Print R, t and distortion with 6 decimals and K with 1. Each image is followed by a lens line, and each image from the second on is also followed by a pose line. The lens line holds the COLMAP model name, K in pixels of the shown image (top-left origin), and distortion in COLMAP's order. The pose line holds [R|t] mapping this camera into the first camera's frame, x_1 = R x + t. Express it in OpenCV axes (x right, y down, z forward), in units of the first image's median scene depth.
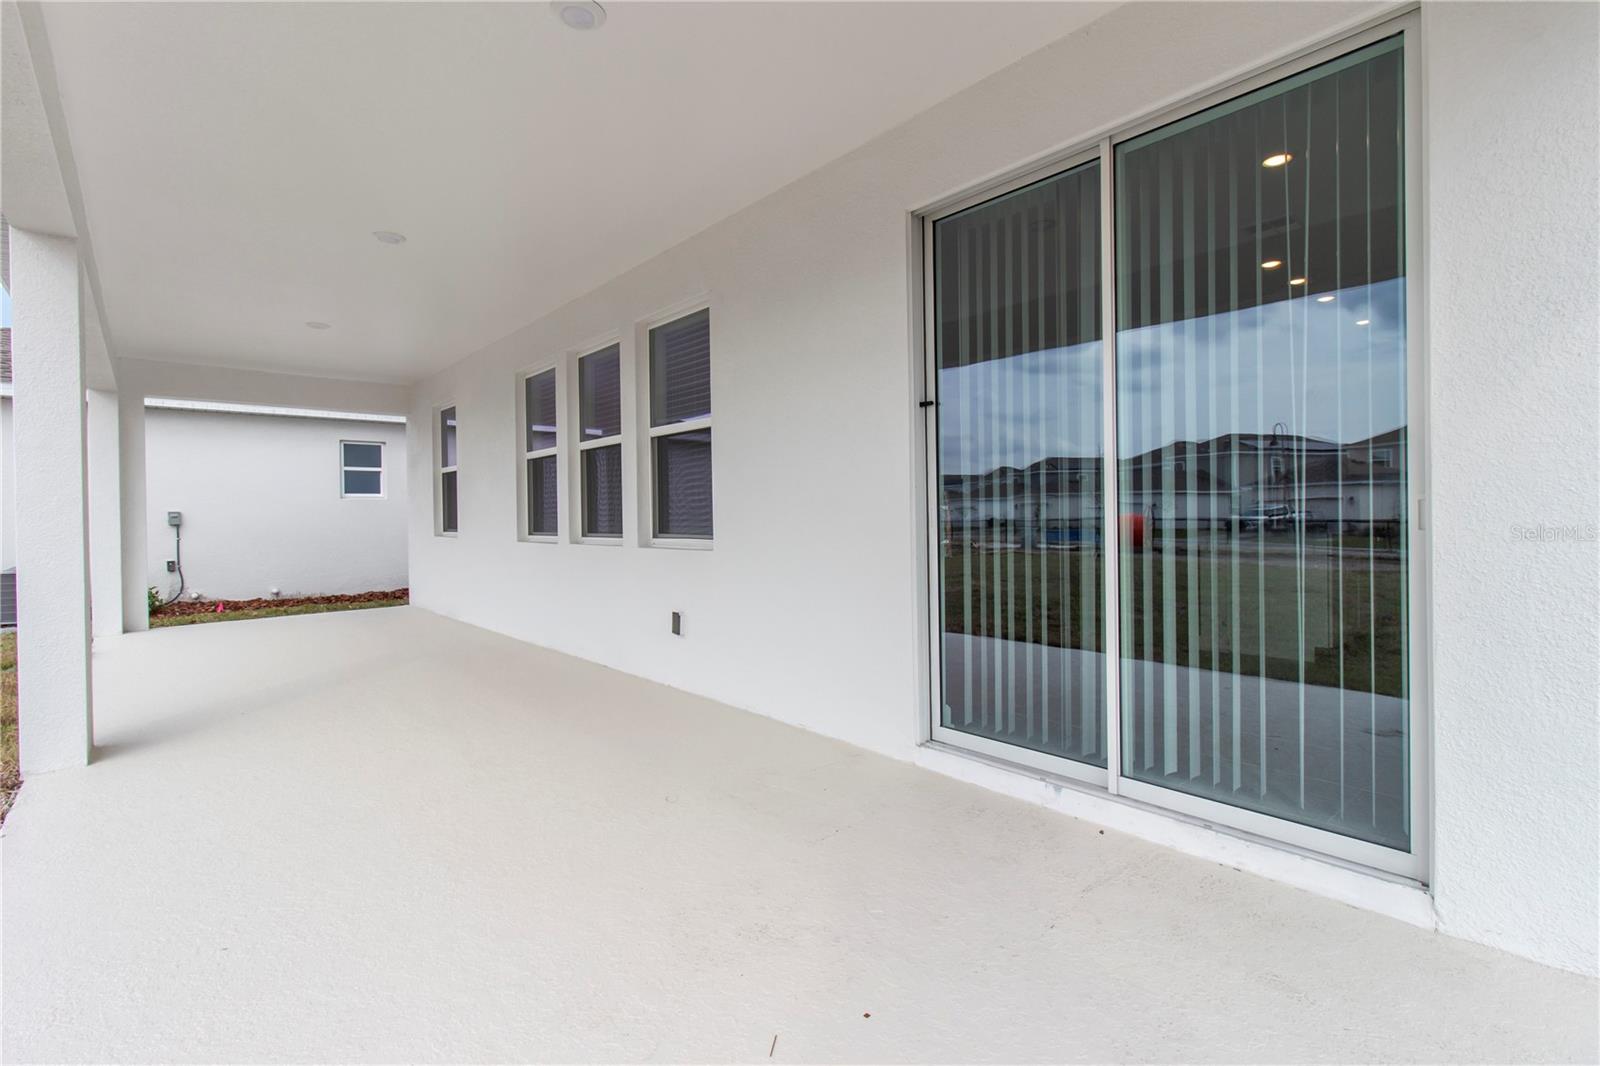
lens RADIAL K [[743.2, 0, 799.5], [0, 743.2, 521.7], [0, 0, 1]] dist [0.004417, -0.000589]
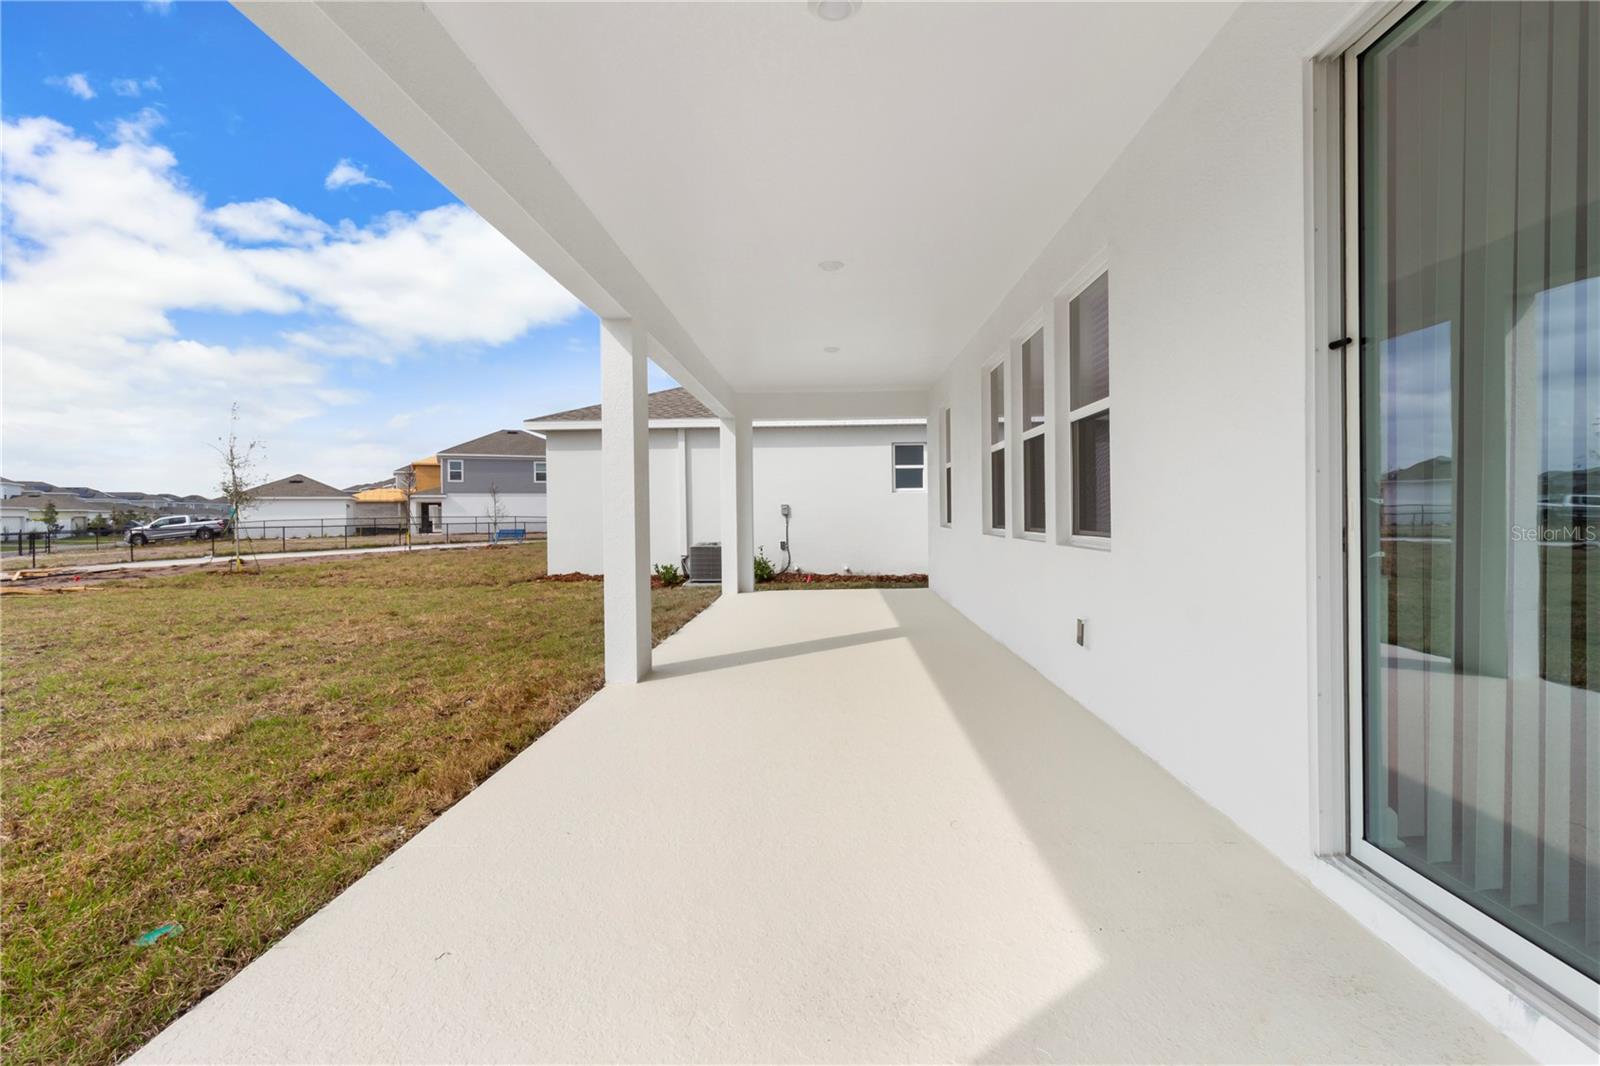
lens RADIAL K [[743.2, 0, 799.5], [0, 743.2, 521.7], [0, 0, 1]] dist [0.004417, -0.000589]
pose [[0.718701, 0.014542, -0.695167, 0.153259], [-0.005672, 0.999871, 0.015052, -0.004320], [0.695296, -0.006875, 0.718691, 0.103814]]
